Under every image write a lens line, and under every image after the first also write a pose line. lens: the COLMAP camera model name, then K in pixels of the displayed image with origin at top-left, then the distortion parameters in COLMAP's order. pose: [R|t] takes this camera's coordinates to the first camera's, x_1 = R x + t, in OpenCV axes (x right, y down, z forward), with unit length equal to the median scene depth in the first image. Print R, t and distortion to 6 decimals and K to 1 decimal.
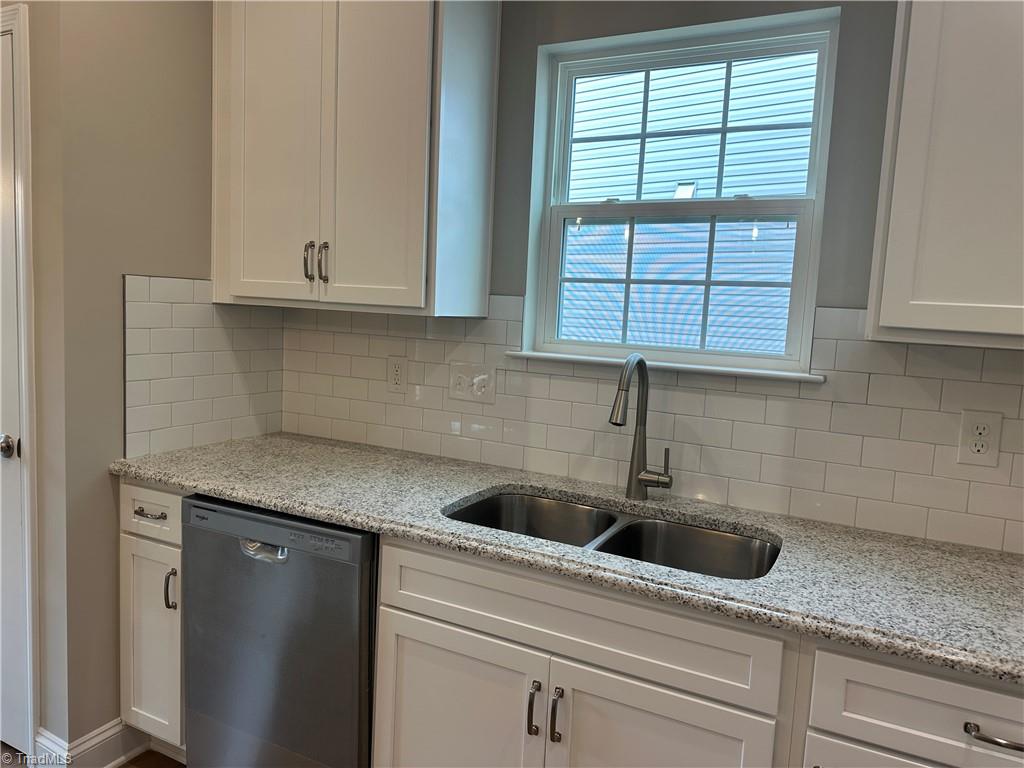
lens RADIAL K [[712.0, 0, 518.8], [0, 712.0, 384.4], [0, 0, 1]] dist [0.122549, -0.136653]
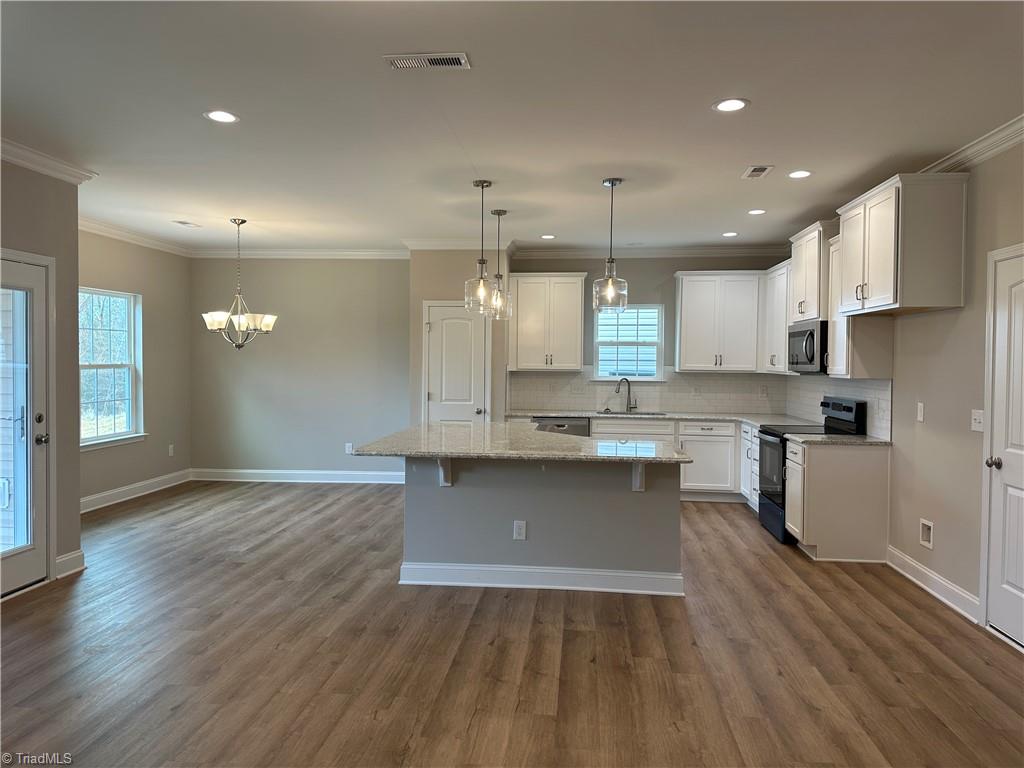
lens RADIAL K [[712.0, 0, 518.8], [0, 712.0, 384.4], [0, 0, 1]] dist [0.122549, -0.136653]
pose [[0.932512, -0.052846, 0.357252, -1.934692], [0.074044, 0.996198, -0.045910, 0.141268], [-0.353468, 0.069264, 0.932879, -2.718861]]
